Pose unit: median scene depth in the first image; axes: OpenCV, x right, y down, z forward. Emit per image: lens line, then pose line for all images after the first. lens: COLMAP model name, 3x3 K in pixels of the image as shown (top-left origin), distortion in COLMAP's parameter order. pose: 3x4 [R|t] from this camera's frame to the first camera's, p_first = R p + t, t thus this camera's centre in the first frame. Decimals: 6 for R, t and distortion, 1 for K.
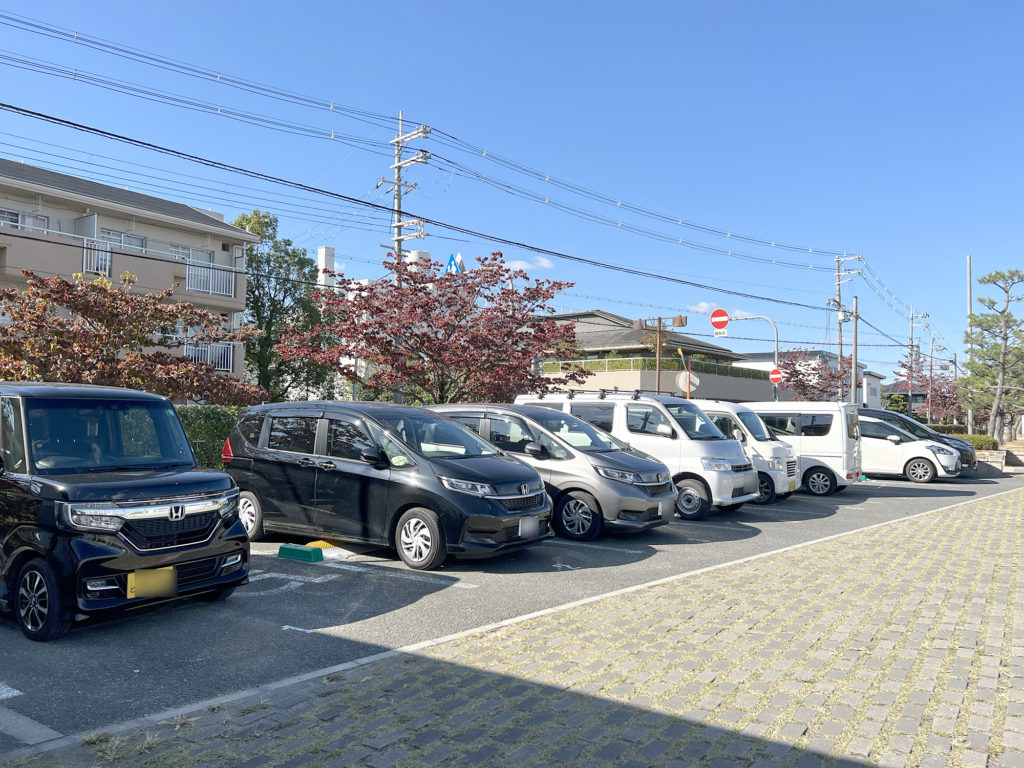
lens RADIAL K [[760.8, 0, 512.0], [0, 760.8, 384.0], [0, 0, 1]] dist [0.030264, -0.003439]
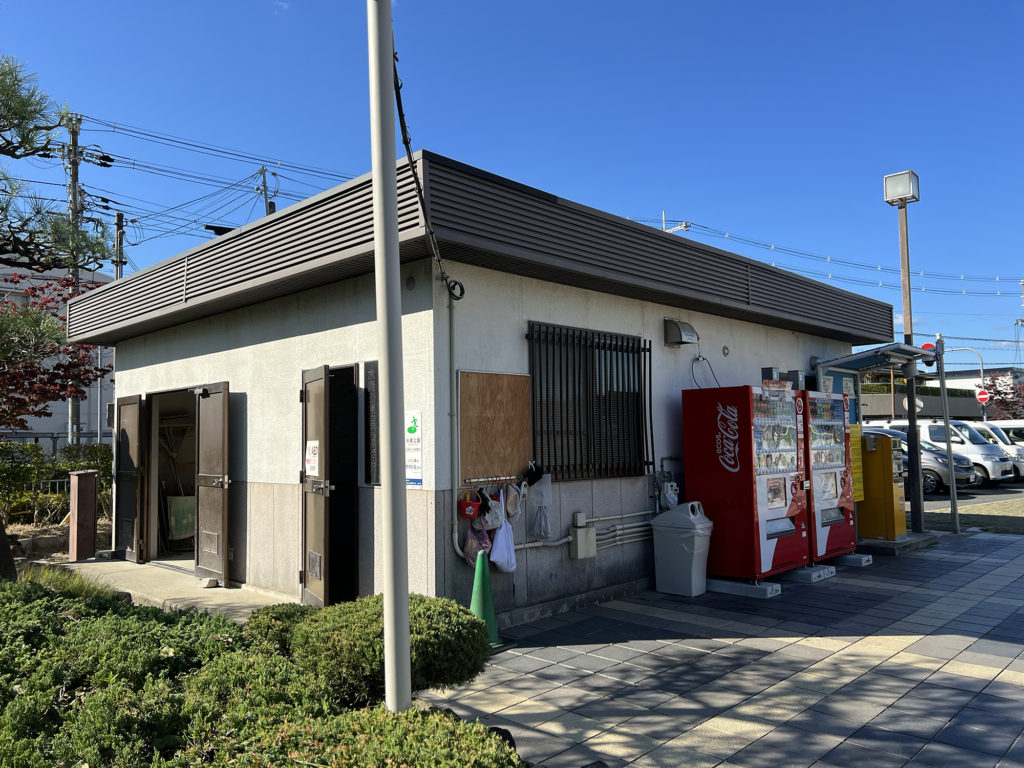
lens RADIAL K [[760.8, 0, 512.0], [0, 760.8, 384.0], [0, 0, 1]] dist [0.030264, -0.003439]
pose [[0.983954, -0.042587, -0.173265, -0.498800], [0.037493, 0.998766, -0.032568, -0.049573], [0.174438, 0.025549, 0.984337, -0.951014]]
